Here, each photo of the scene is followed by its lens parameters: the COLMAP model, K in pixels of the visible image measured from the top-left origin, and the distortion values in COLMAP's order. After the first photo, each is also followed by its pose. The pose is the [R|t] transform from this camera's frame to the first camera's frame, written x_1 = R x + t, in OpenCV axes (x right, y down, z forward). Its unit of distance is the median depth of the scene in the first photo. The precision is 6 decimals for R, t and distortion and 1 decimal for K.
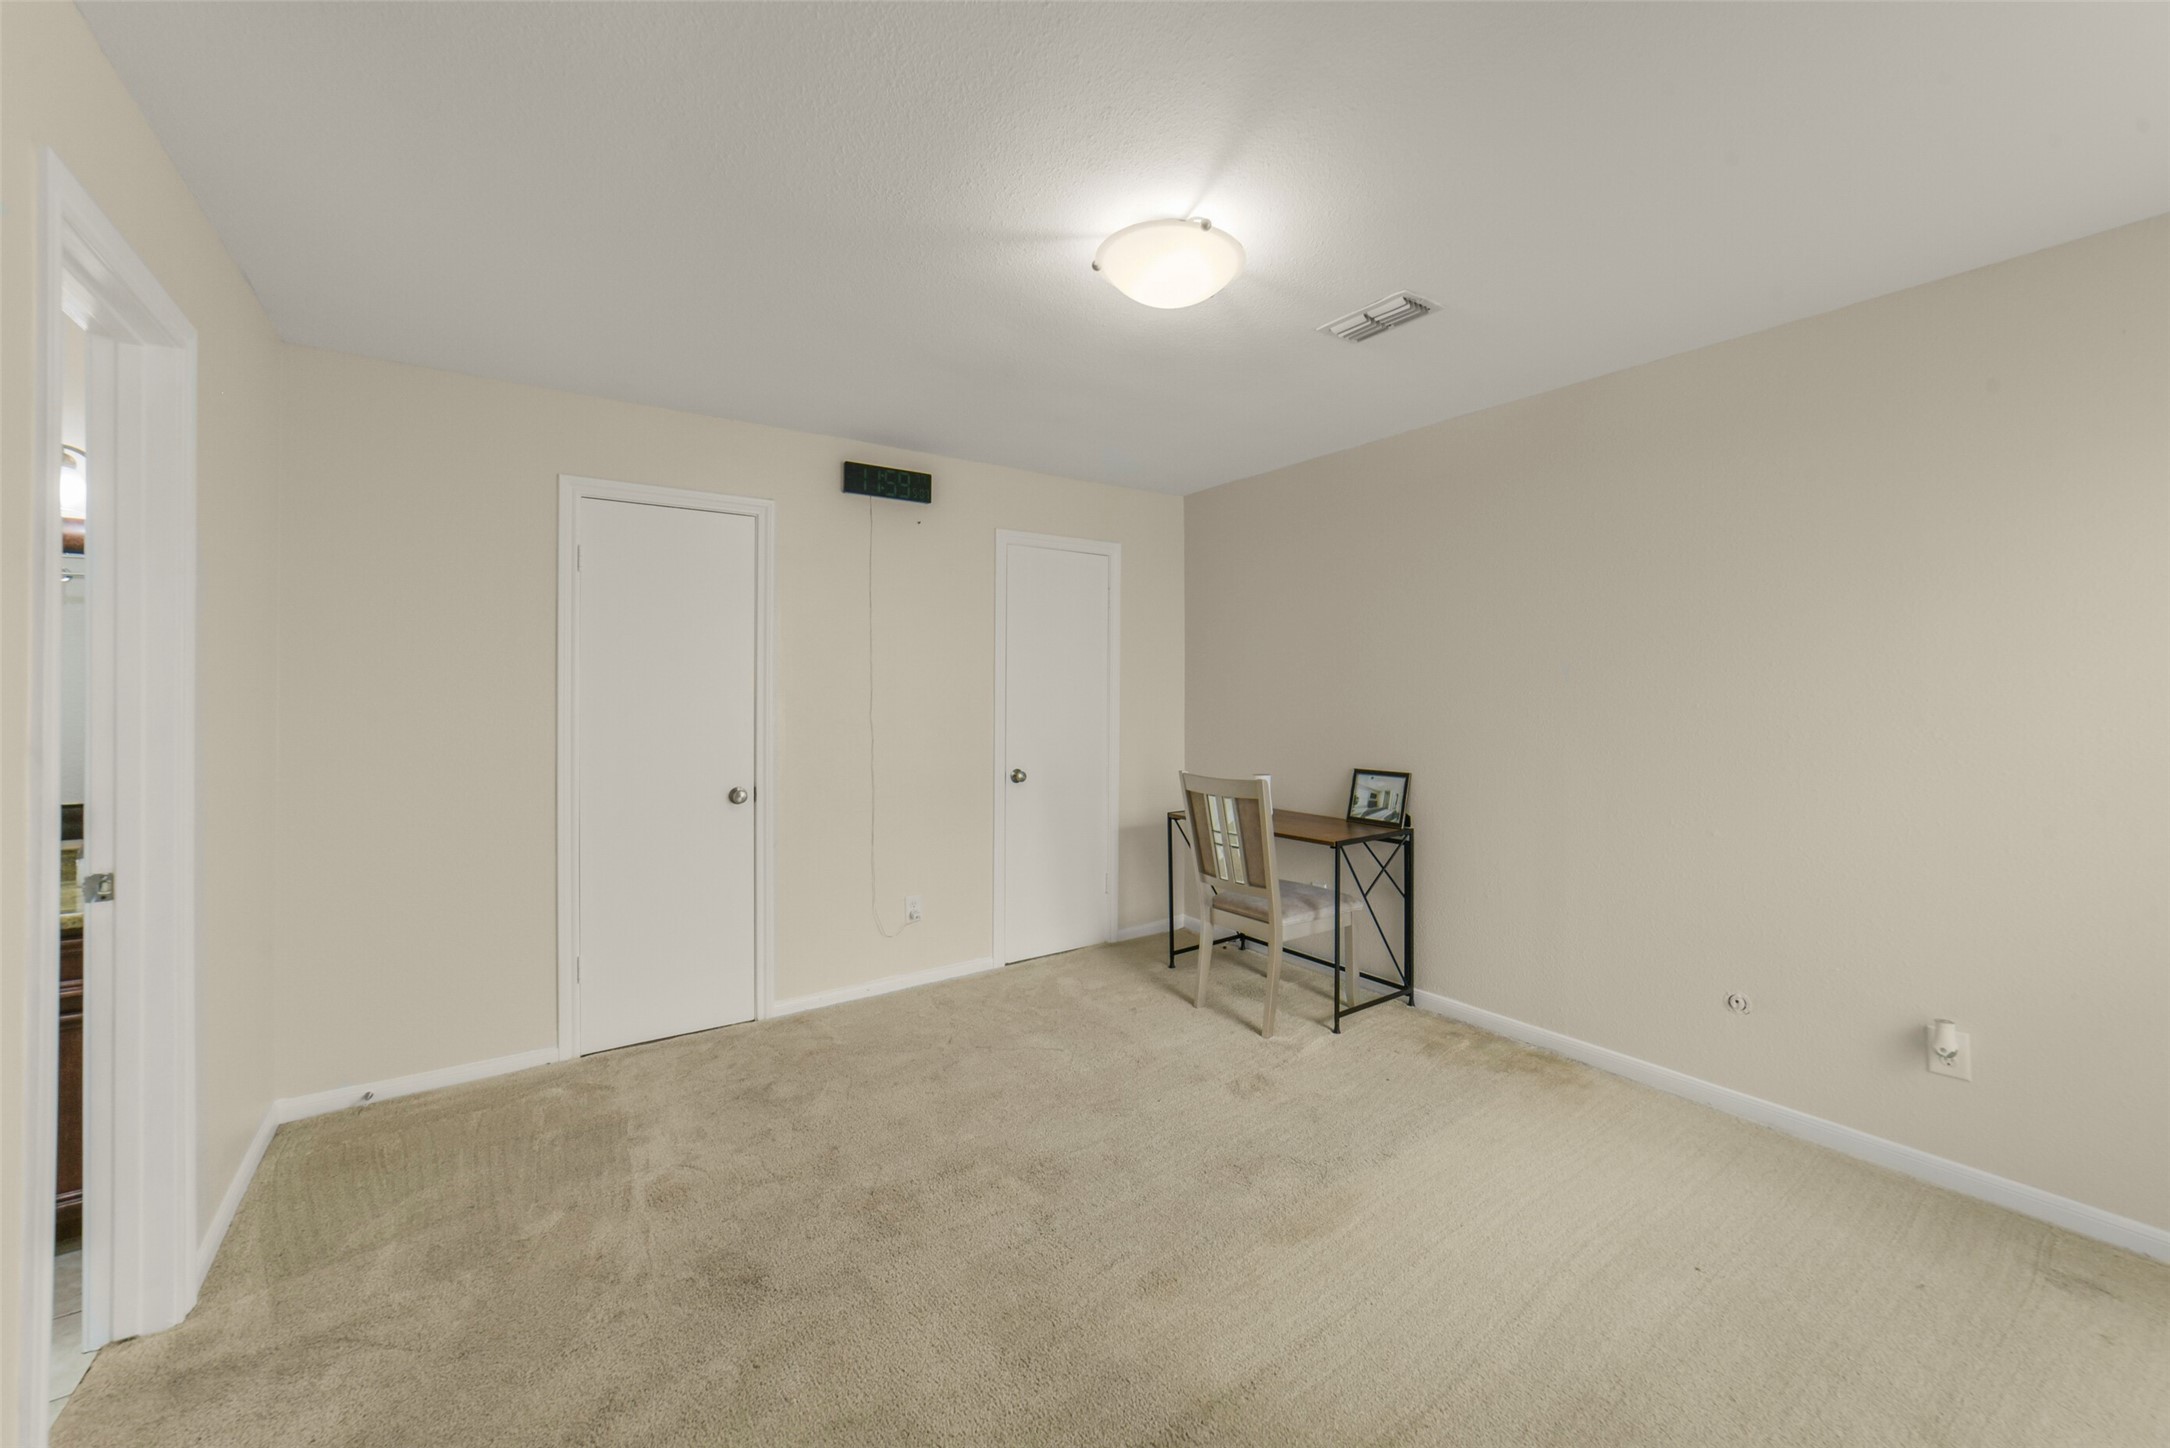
lens RADIAL K [[849.3, 0, 1086.3], [0, 849.3, 689.0], [0, 0, 1]] dist [-0.022265, 0.008996]
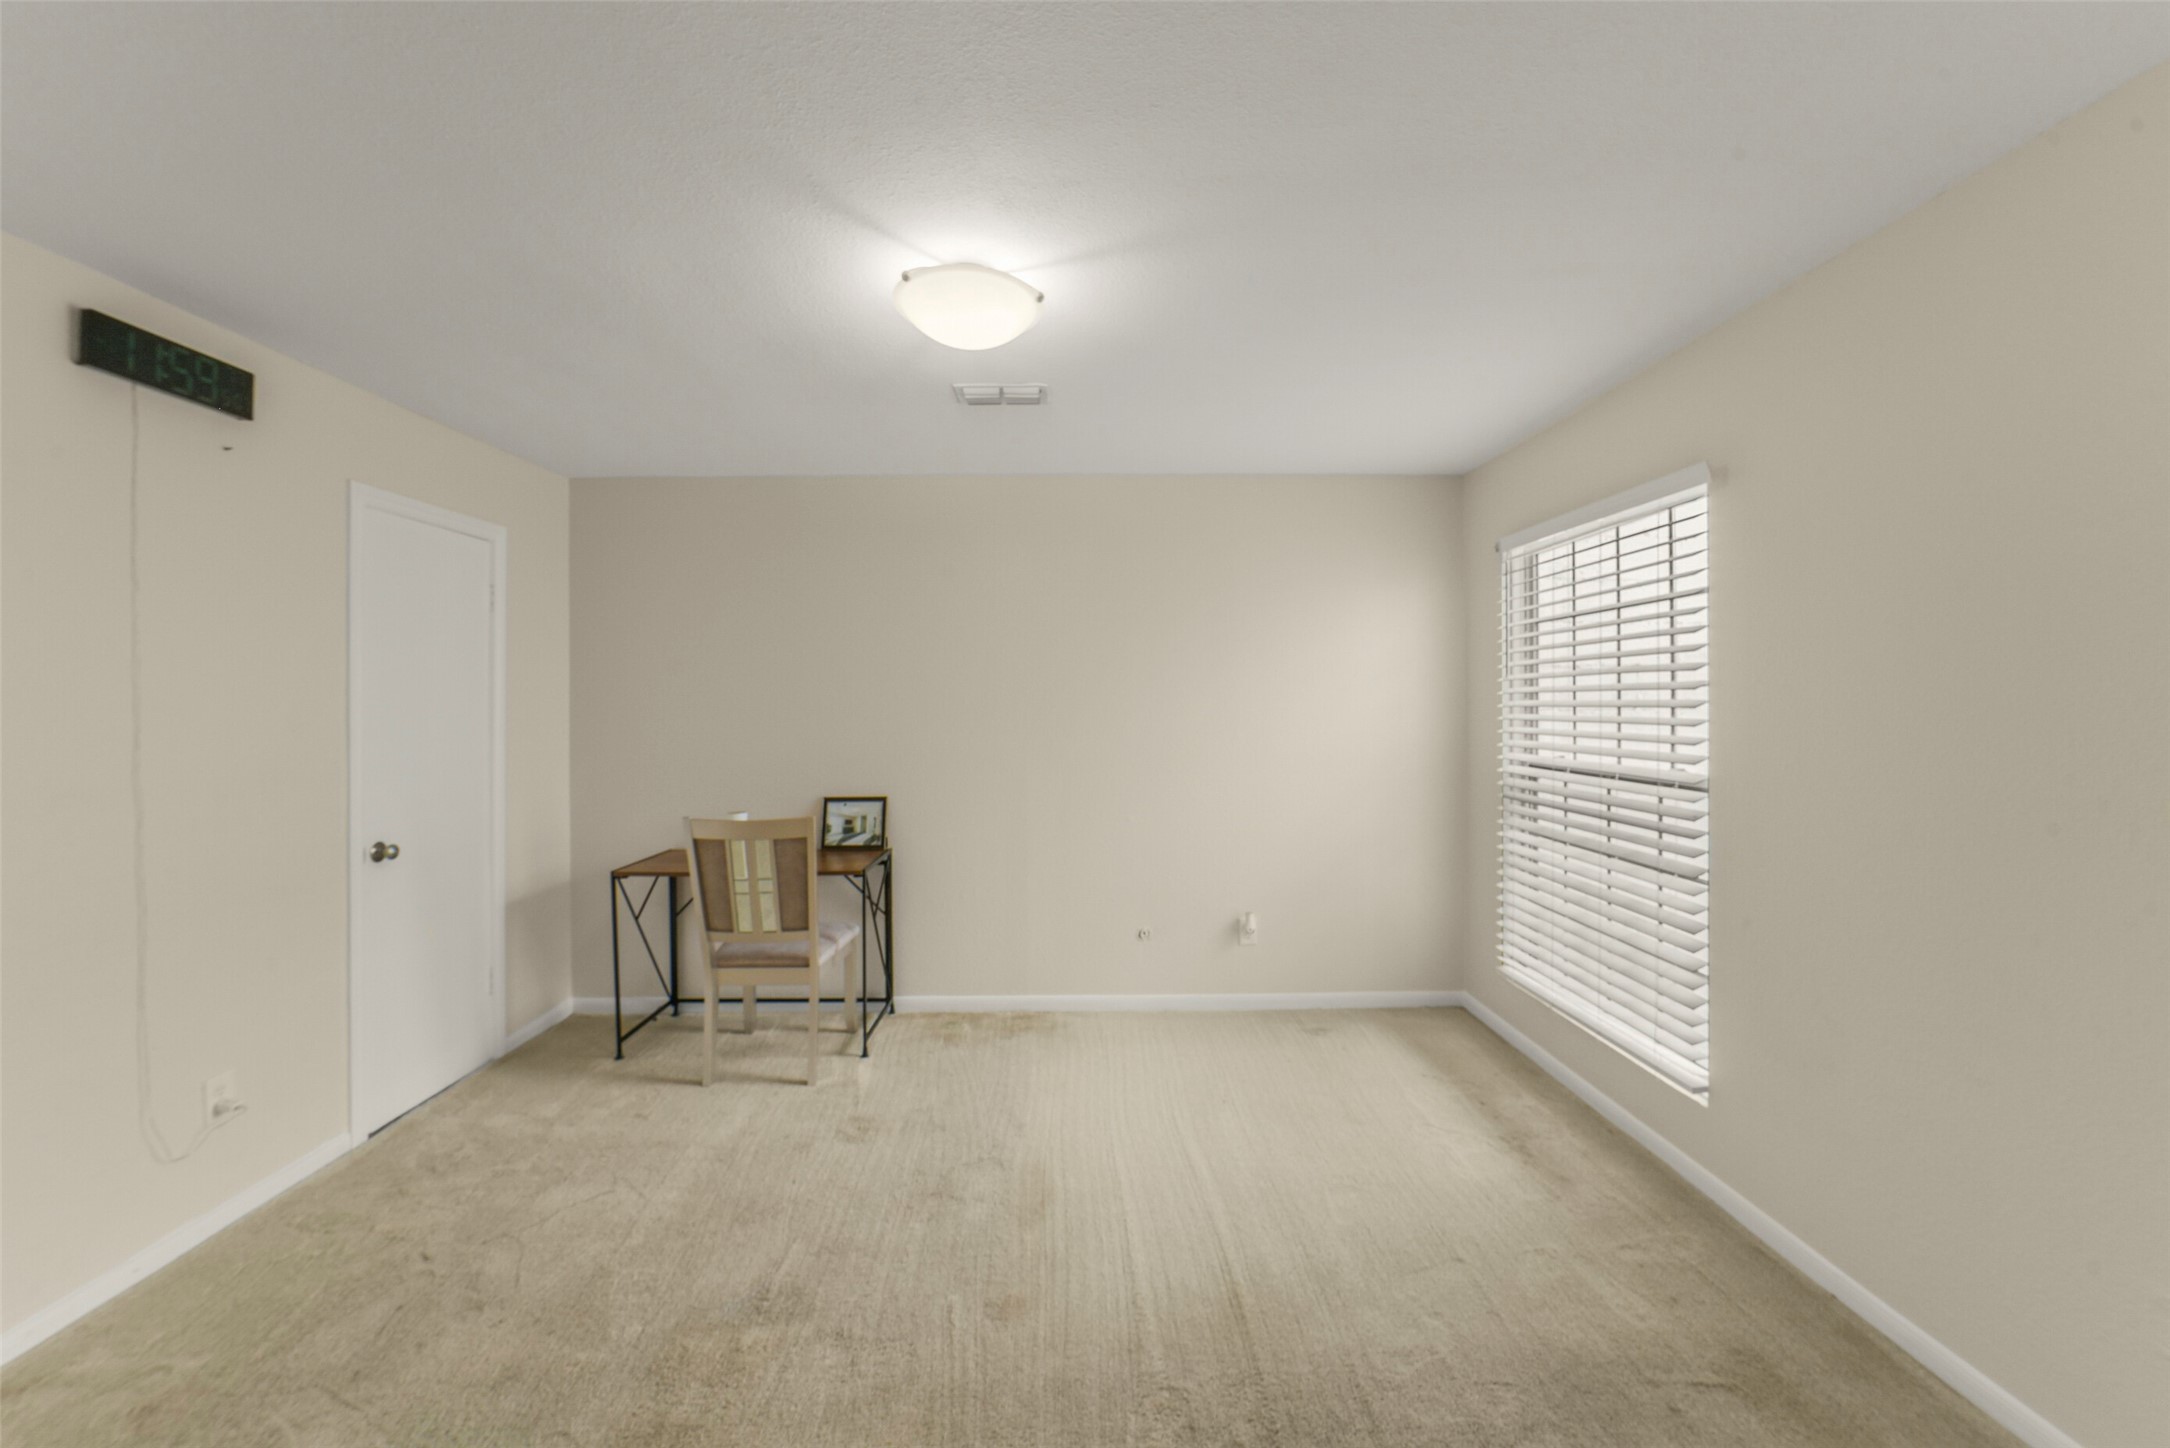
lens RADIAL K [[873.2, 0, 1110.5], [0, 873.2, 697.6], [0, 0, 1]] dist [-0.035424, 0.009787]
pose [[0.551034, 0.006570, 0.834457, -0.379721], [0.000152, 0.999968, -0.007973, -0.016582], [-0.834483, 0.004520, 0.551016, 0.161087]]
